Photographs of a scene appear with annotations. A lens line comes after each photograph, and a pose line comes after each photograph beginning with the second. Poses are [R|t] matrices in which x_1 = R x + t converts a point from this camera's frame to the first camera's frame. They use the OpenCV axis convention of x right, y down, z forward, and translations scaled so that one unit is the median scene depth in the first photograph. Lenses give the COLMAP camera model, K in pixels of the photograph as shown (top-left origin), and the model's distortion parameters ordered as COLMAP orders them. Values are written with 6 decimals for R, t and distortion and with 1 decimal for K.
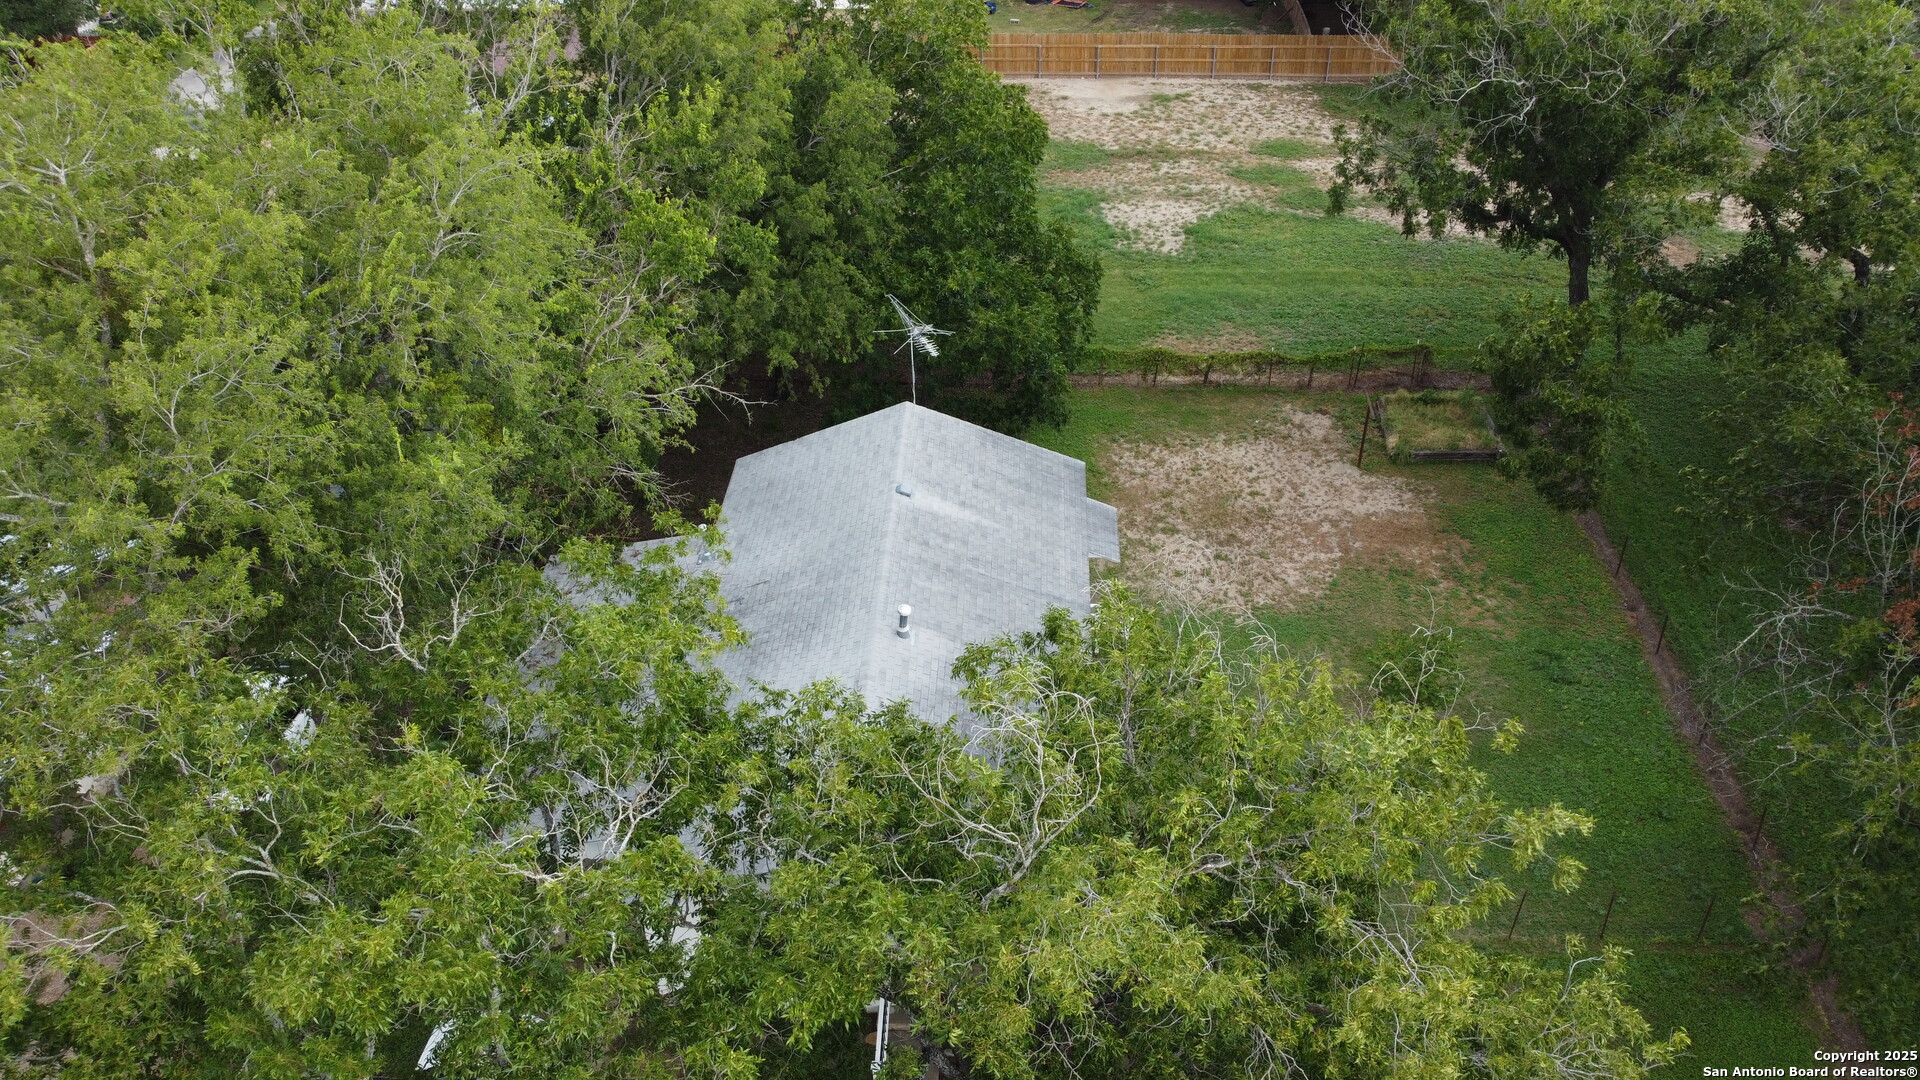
lens RADIAL K [[1473.0, 0, 953.1], [0, 1473.0, 554.9], [0, 0, 1]] dist [0.002797, -0.016248]
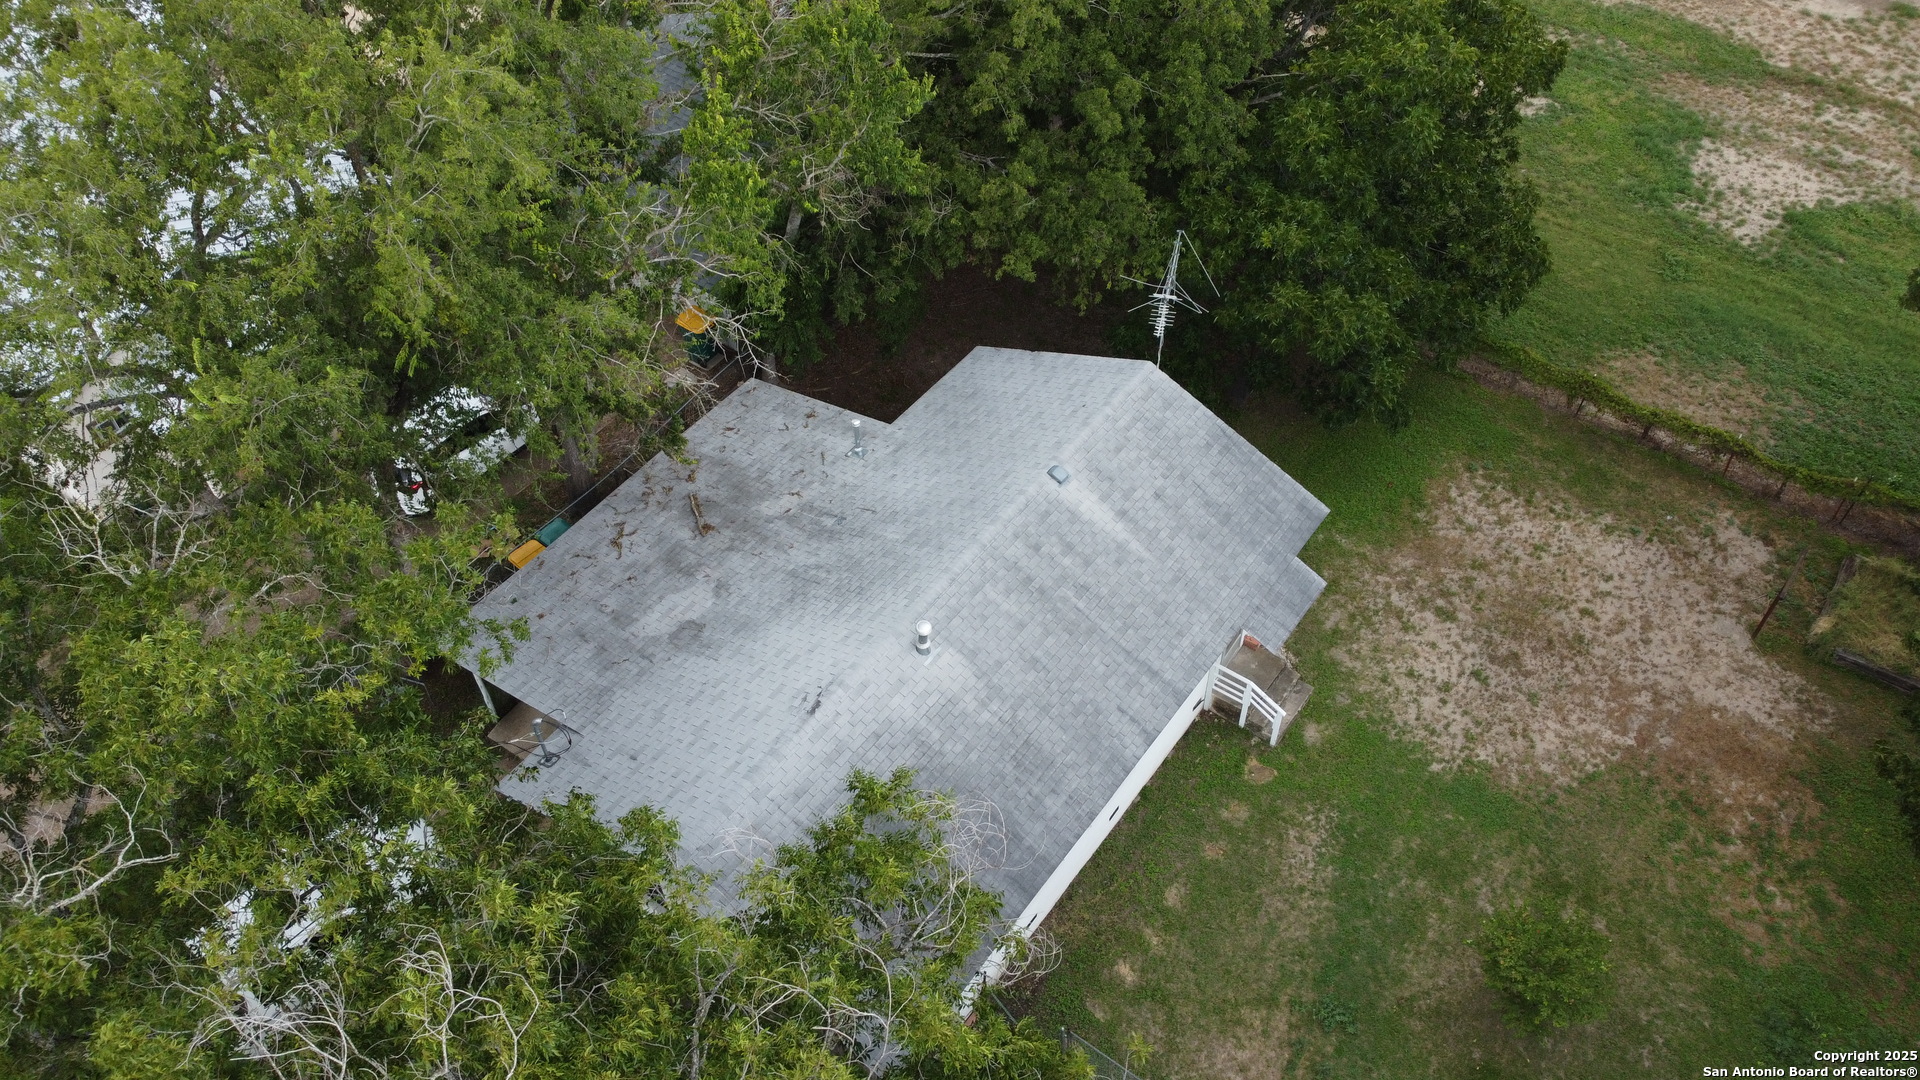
lens RADIAL K [[1473.0, 0, 935.5], [0, 1473.0, 554.0], [0, 0, 1]] dist [0.002797, -0.016248]
pose [[0.832773, 0.417507, -0.363561, 0.188661], [-0.331623, 0.902050, 0.276280, -0.170458], [0.443299, -0.109514, 0.889659, 0.163231]]
